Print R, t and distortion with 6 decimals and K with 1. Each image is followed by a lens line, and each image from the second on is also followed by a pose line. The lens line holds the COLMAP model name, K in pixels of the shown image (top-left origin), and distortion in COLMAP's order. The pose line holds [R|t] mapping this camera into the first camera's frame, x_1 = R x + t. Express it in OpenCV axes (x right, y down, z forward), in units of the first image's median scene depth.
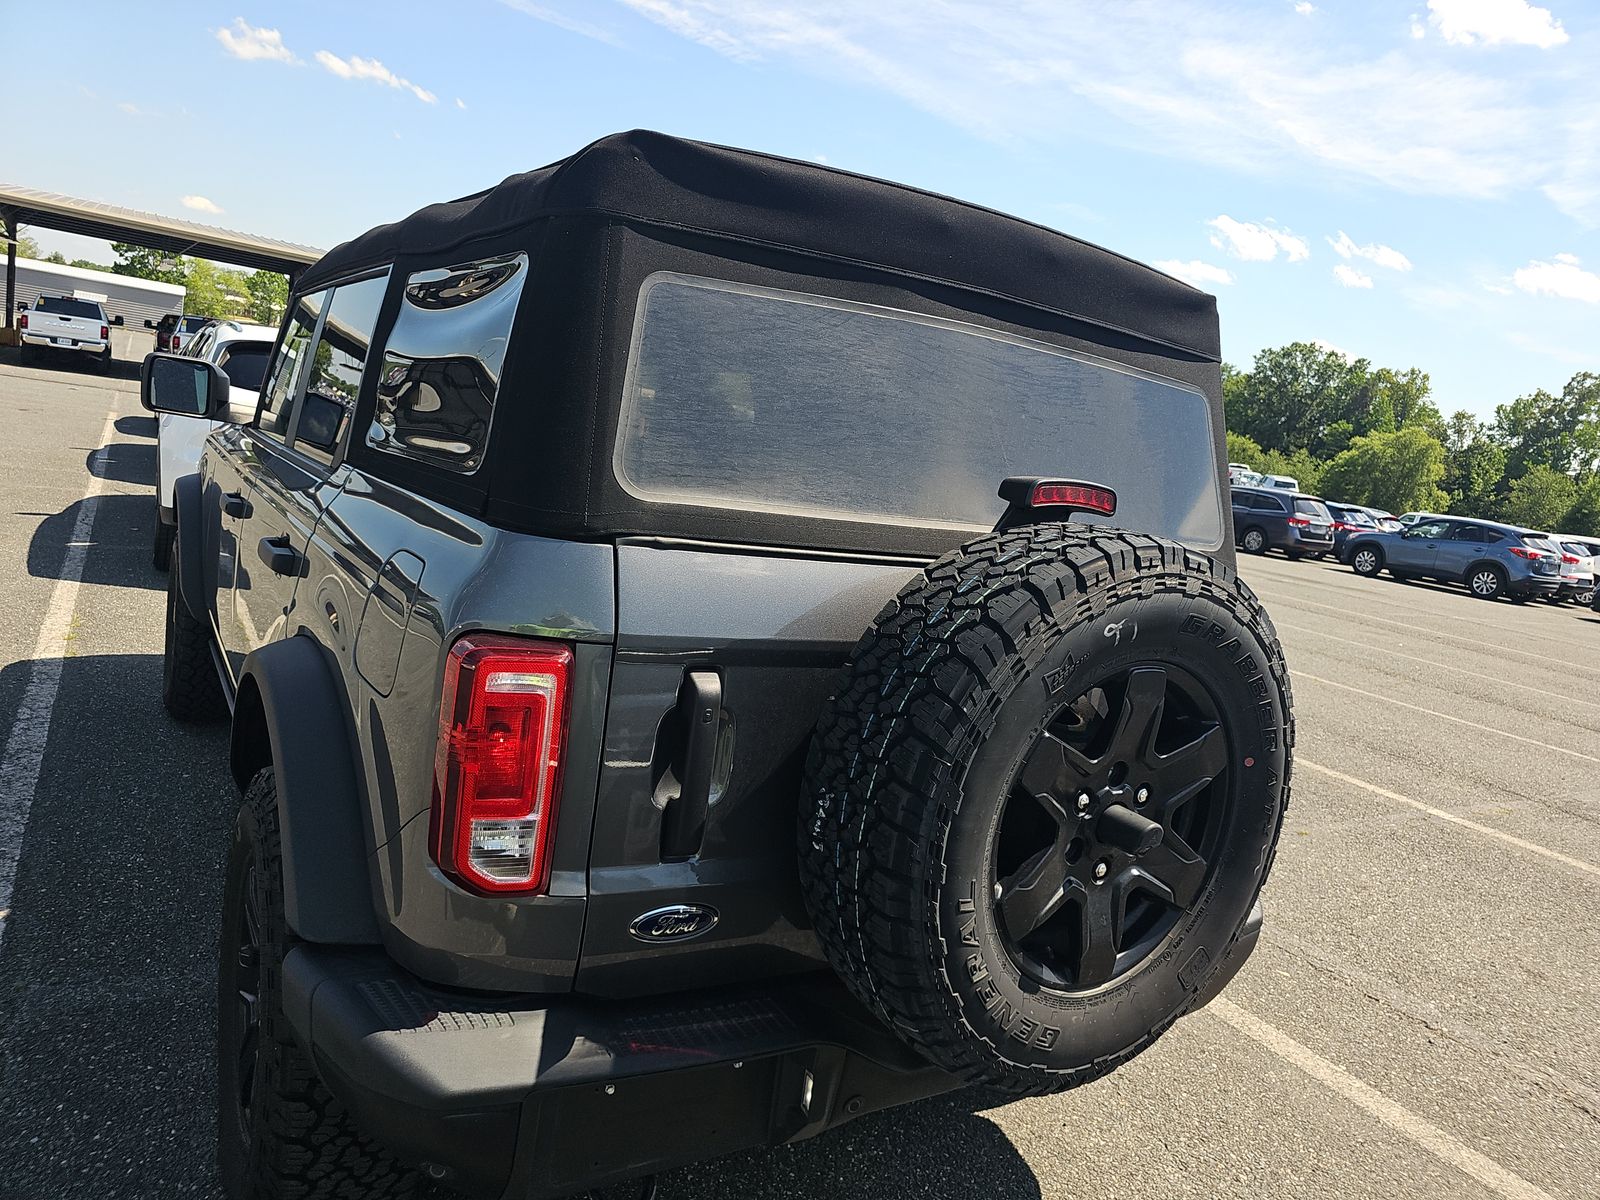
lens RADIAL K [[1065.6, 0, 781.2], [0, 1065.6, 600.2], [0, 0, 1]] dist [0.043313, -0.039336]
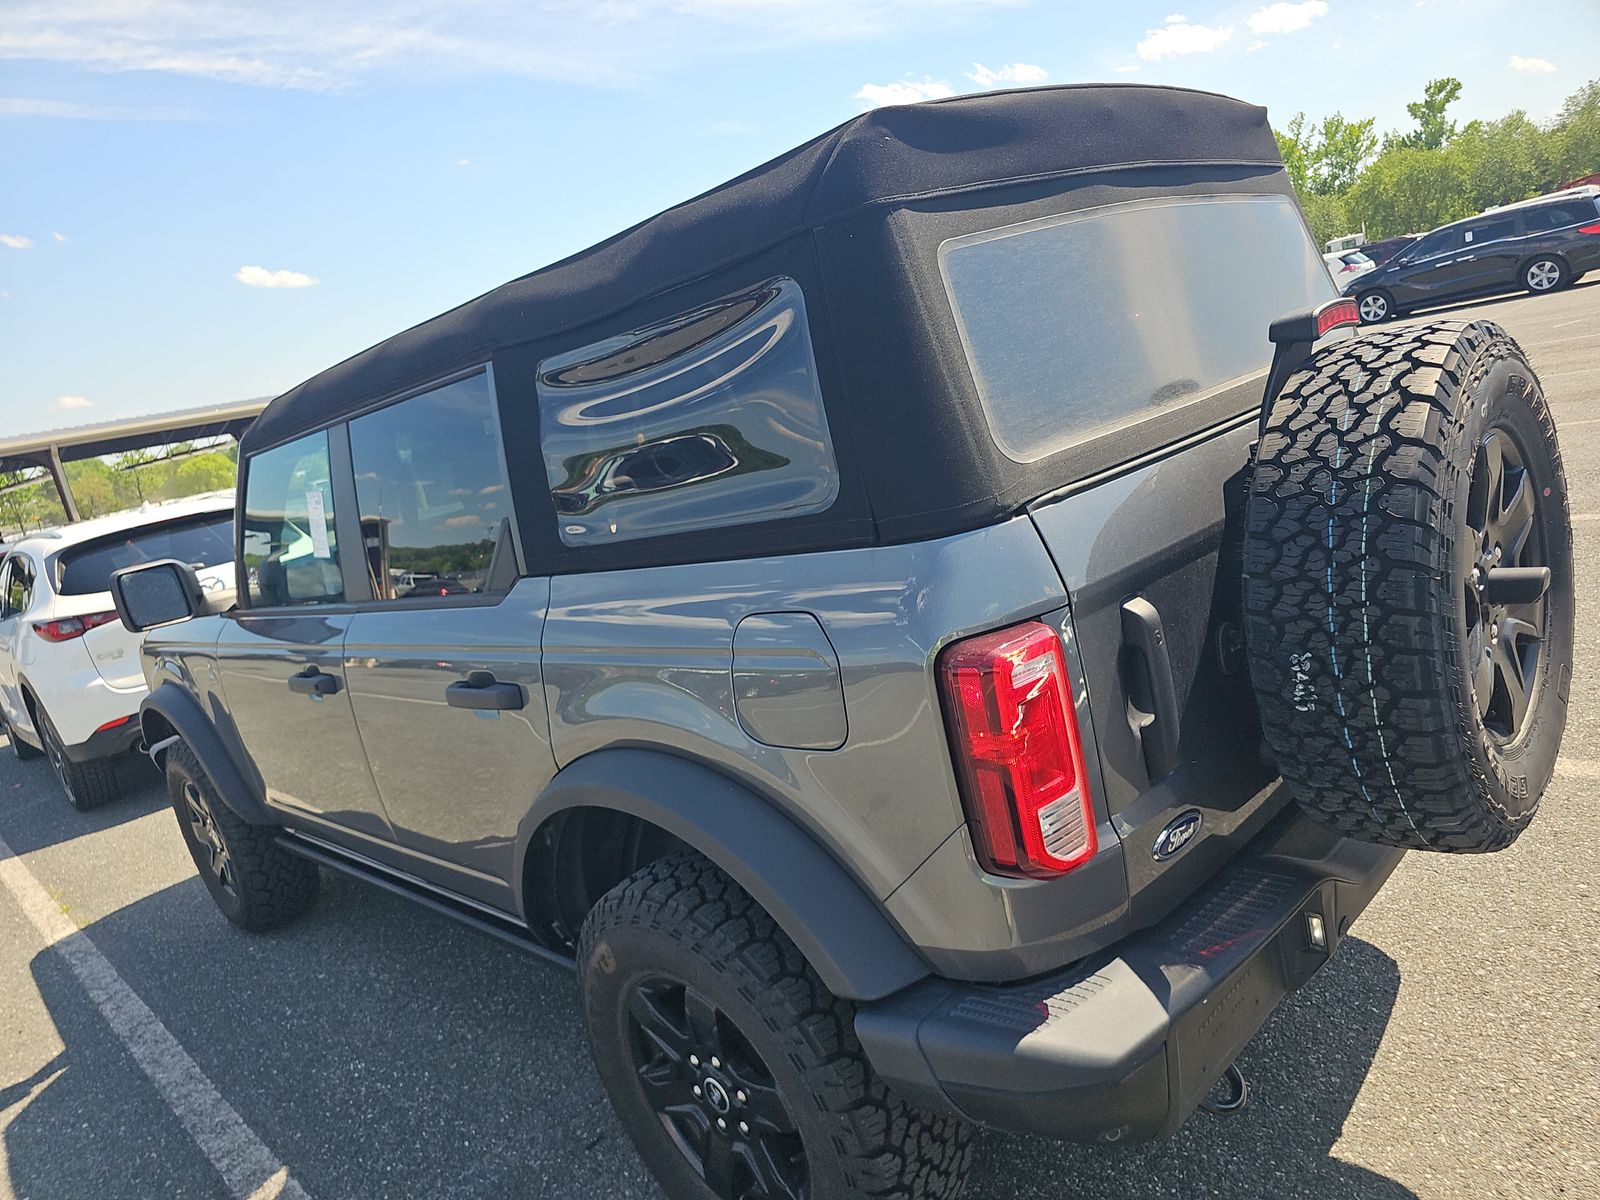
lens RADIAL K [[1046.6, 0, 799.0], [0, 1046.6, 636.2], [0, 0, 1]] dist [0.045931, -0.034526]
pose [[0.910455, -0.392038, 0.131826, -0.515639], [0.382013, 0.919227, 0.095324, -0.120508], [-0.158549, -0.036429, 0.986679, 0.054369]]
